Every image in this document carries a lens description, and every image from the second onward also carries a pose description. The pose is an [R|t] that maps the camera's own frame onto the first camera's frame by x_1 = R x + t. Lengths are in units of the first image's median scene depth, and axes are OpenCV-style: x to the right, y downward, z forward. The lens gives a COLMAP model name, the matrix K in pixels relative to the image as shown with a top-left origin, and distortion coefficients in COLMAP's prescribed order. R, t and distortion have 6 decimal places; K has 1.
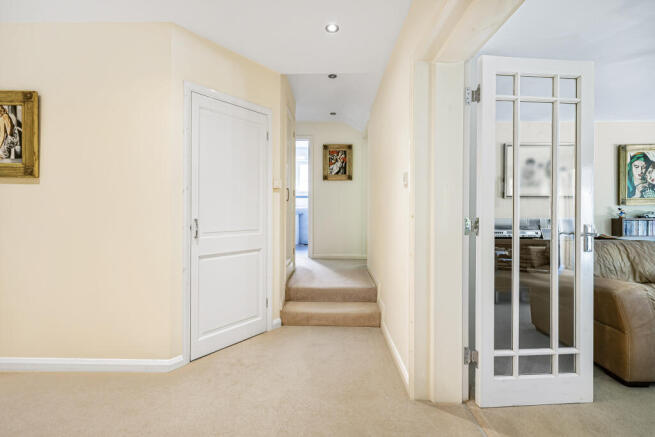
lens RADIAL K [[297.1, 0, 327.0], [0, 297.1, 212.6], [0, 0, 1]] dist [-0.000081, 0.000619]
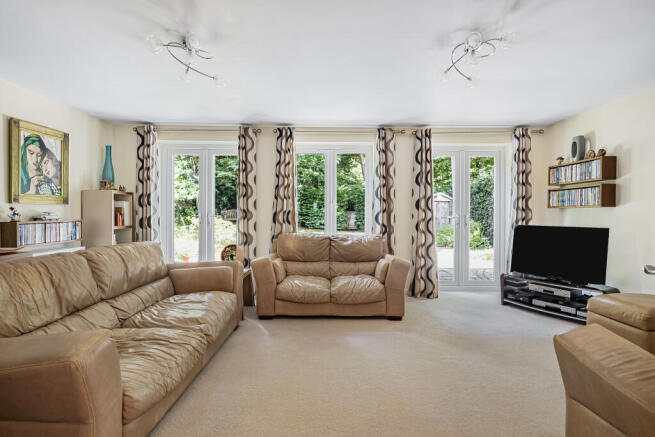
lens RADIAL K [[340.5, 0, 327.5], [0, 340.5, 215.2], [0, 0, 1]] dist [-0.017764, -0.000803]
pose [[-0.024802, -0.008140, 0.999659, 0.173321], [0.004526, 0.999956, 0.008255, 0.000649], [-0.999682, 0.004729, -0.024764, 0.272751]]
